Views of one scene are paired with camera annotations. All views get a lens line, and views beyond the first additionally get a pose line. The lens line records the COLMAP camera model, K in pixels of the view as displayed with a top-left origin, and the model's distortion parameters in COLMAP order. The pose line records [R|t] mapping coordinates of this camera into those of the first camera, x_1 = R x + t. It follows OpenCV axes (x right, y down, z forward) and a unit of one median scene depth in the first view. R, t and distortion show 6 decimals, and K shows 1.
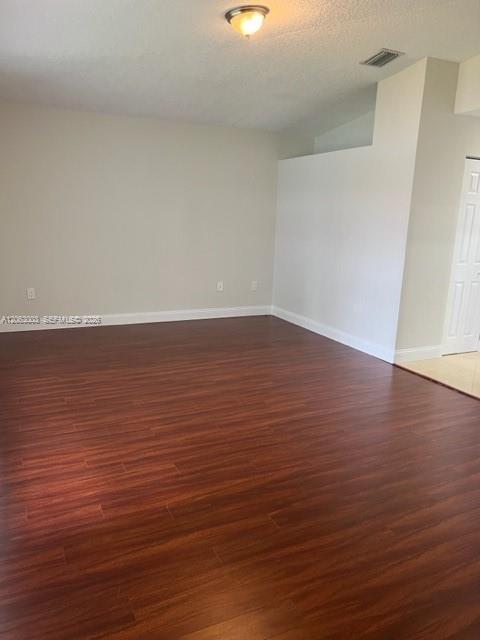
lens RADIAL K [[484.9, 0, 244.6], [0, 484.9, 318.9], [0, 0, 1]] dist [0.072003, -0.138245]
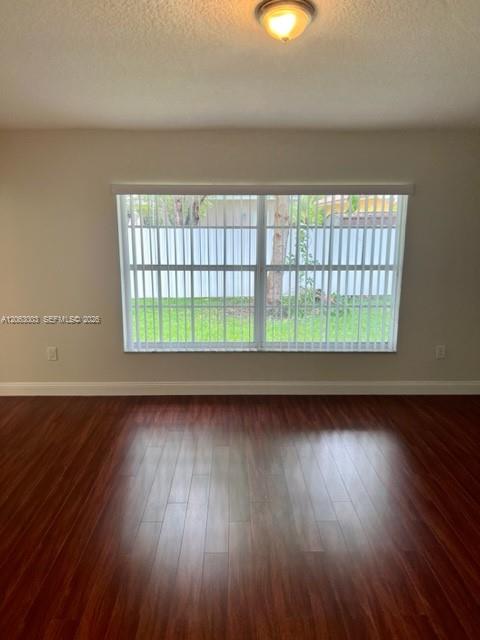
lens RADIAL K [[484.9, 0, 244.6], [0, 484.9, 318.9], [0, 0, 1]] dist [0.072003, -0.138245]
pose [[-0.415493, 0.152714, -0.896685, 0.772847], [-0.221839, 0.939025, 0.262717, -0.367868], [0.882130, 0.308077, -0.356280, 1.343341]]
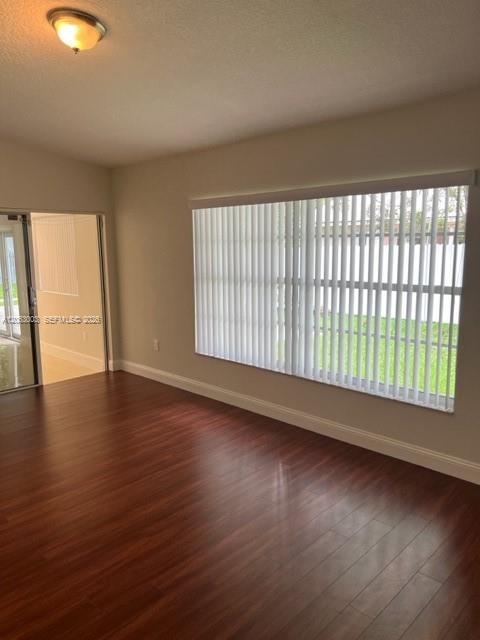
lens RADIAL K [[484.9, 0, 244.6], [0, 484.9, 318.9], [0, 0, 1]] dist [0.072003, -0.138245]
pose [[-0.938035, 0.028478, -0.345367, 0.035060], [-0.100071, 0.931899, 0.348640, -0.481631], [0.331776, 0.361598, -0.871304, 1.920400]]
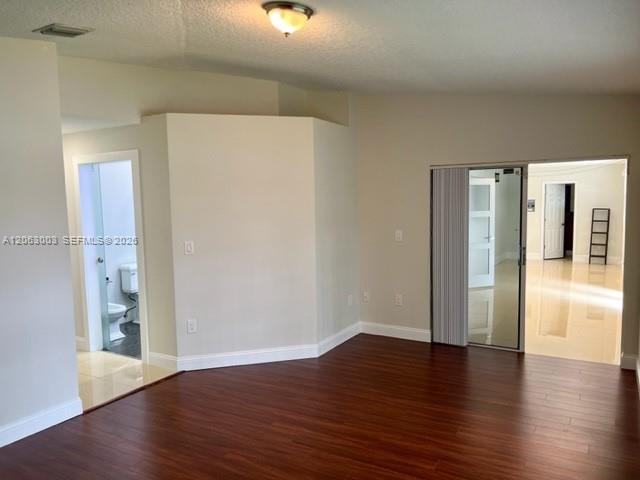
lens RADIAL K [[484.9, 0, 320.0], [0, 484.9, 240.0], [0, 0, 1]] dist [0.072003, -0.138245]
pose [[-0.550258, -0.095044, 0.829568, -0.774269], [0.184048, 0.955260, 0.231525, -0.417258], [-0.814458, 0.280079, -0.508147, 1.497810]]
